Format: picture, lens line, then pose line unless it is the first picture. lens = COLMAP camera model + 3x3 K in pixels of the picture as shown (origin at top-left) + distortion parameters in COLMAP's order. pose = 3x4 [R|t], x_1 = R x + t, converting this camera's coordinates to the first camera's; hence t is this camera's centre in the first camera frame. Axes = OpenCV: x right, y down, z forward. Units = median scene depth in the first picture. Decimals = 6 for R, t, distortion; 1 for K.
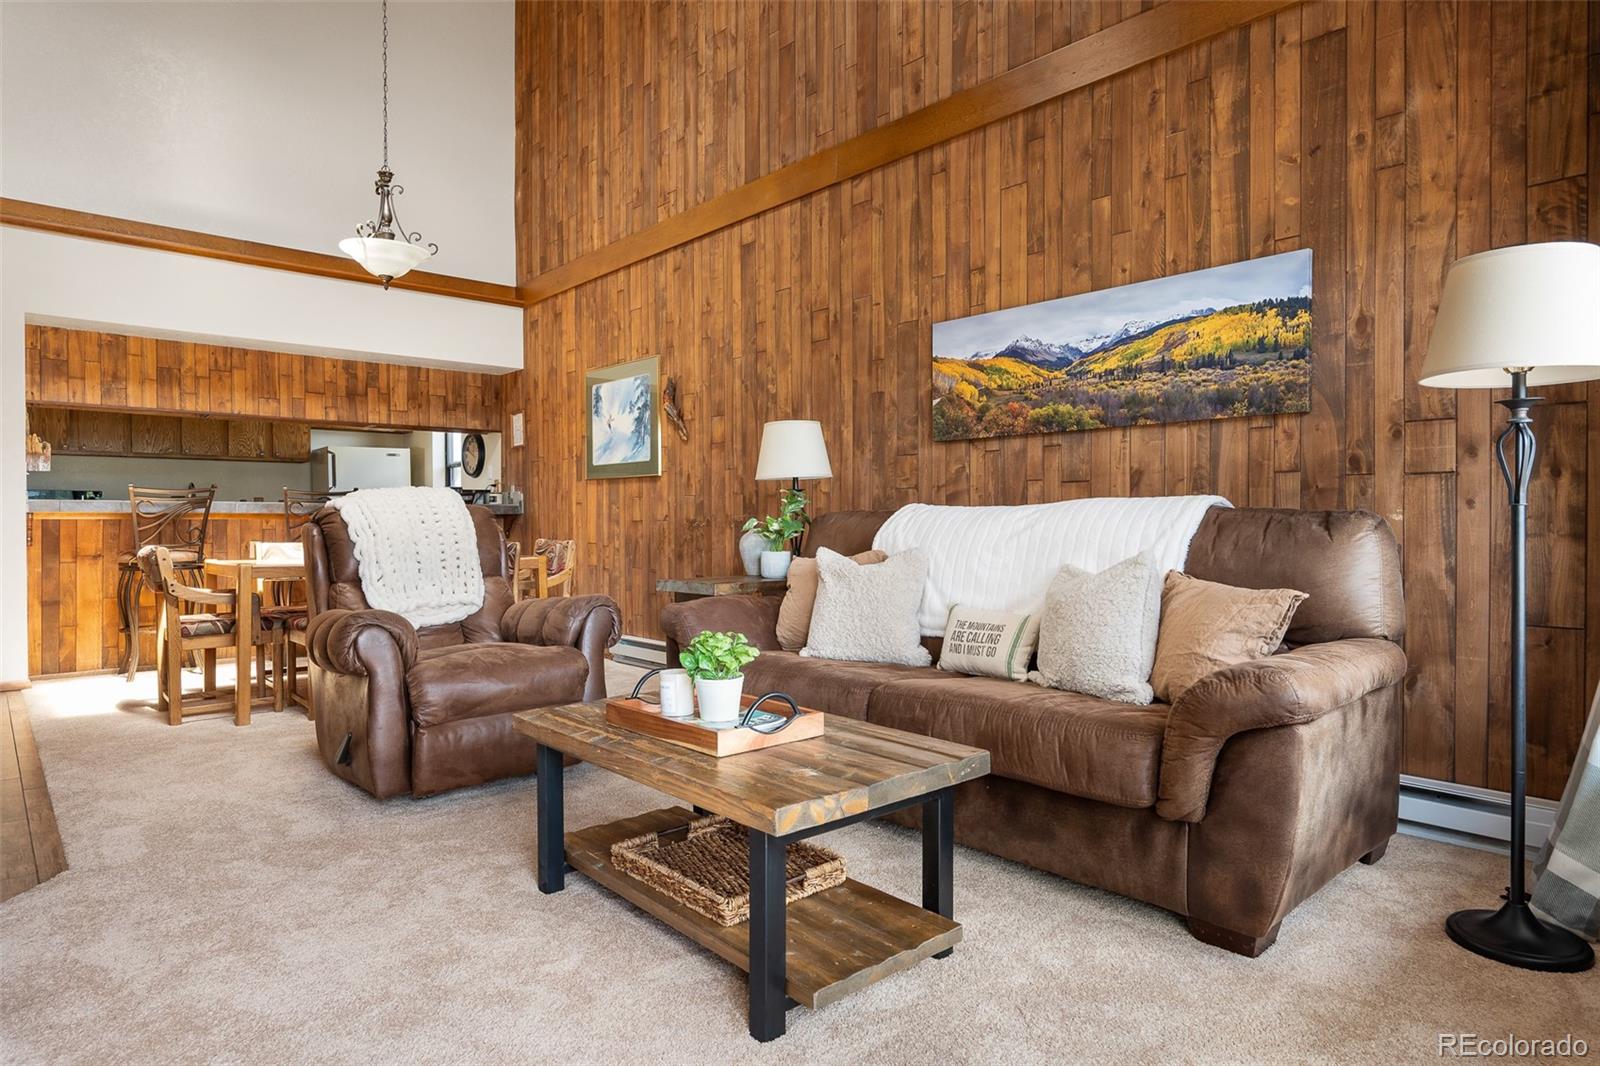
lens RADIAL K [[941.2, 0, 800.0], [0, 941.2, 533.0], [0, 0, 1]] dist [-0.005662, 0.000378]
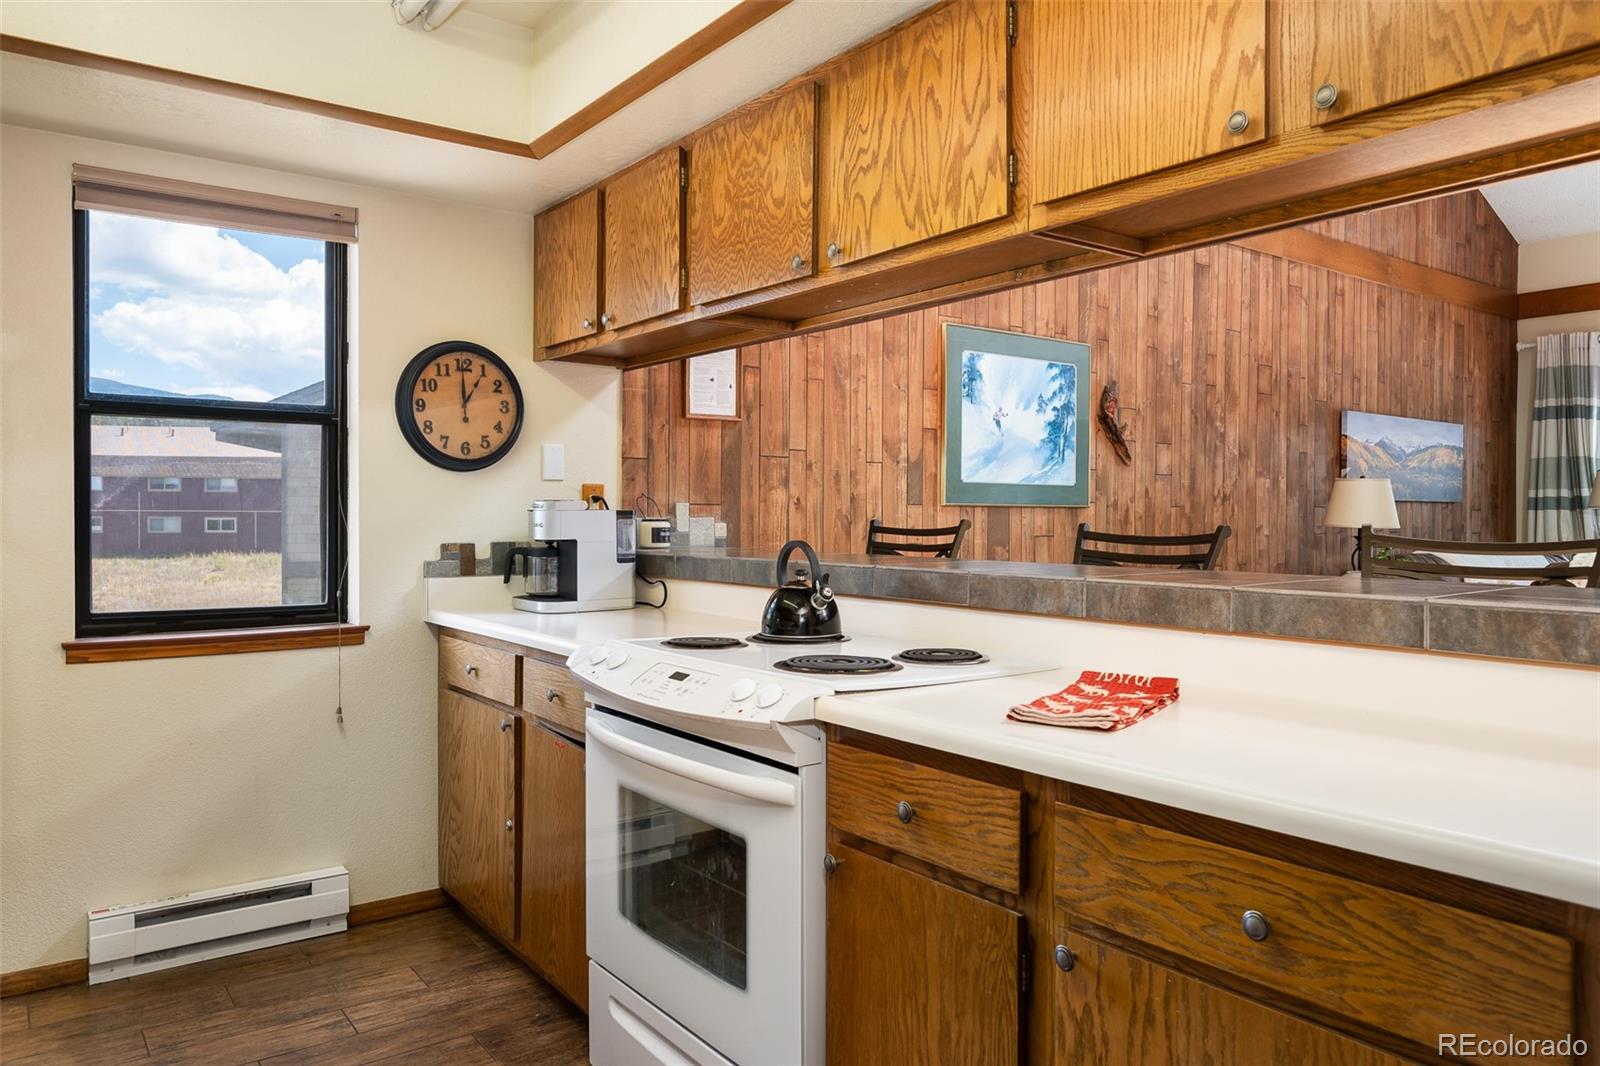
lens RADIAL K [[1101.3, 0, 794.3], [0, 1101.3, 526.8], [0, 0, 1]] dist [-0.004283, 0.000646]
pose [[0.084815, -0.009015, 0.996356, -1.131333], [0.009149, 0.999924, 0.008269, -0.060439], [-0.996355, 0.008414, 0.084891, 1.267990]]
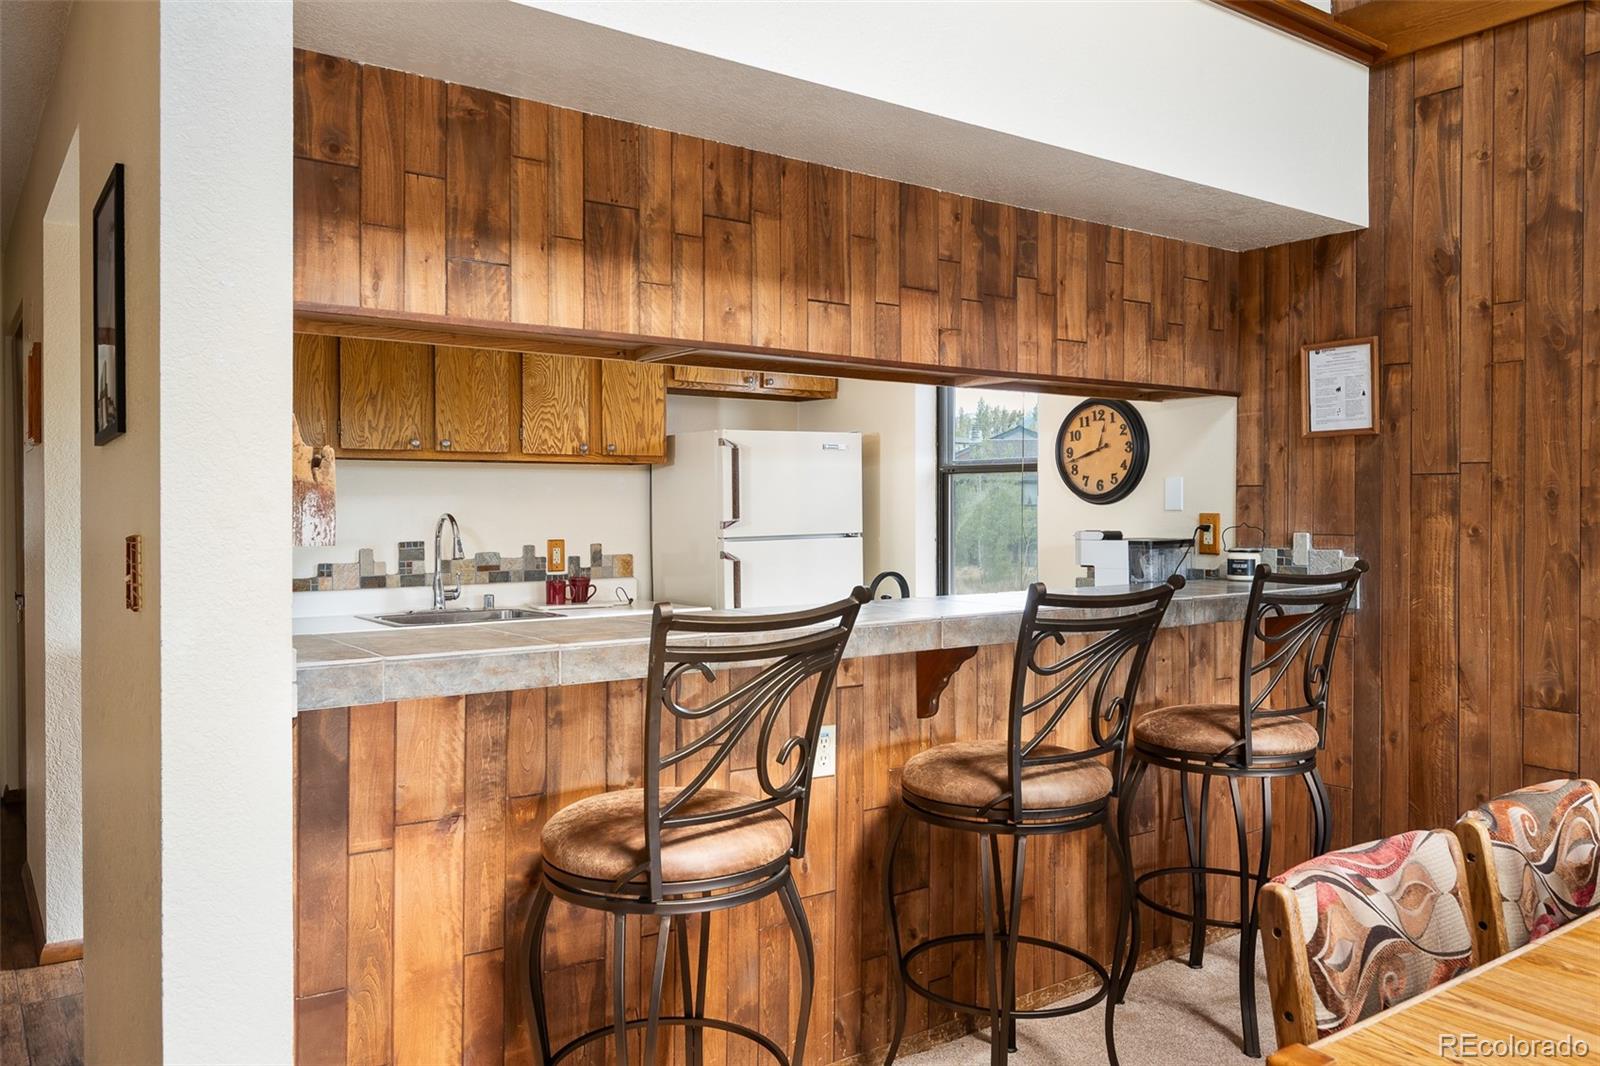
lens RADIAL K [[1175.4, 0, 768.9], [0, 1175.4, 514.6], [0, 0, 1]] dist [-0.002685, -0.001285]
pose [[0.995040, 0.001758, -0.099462, -0.666466], [-0.002255, 0.999986, -0.004888, -0.077299], [0.099452, 0.005088, 0.995029, 0.694777]]
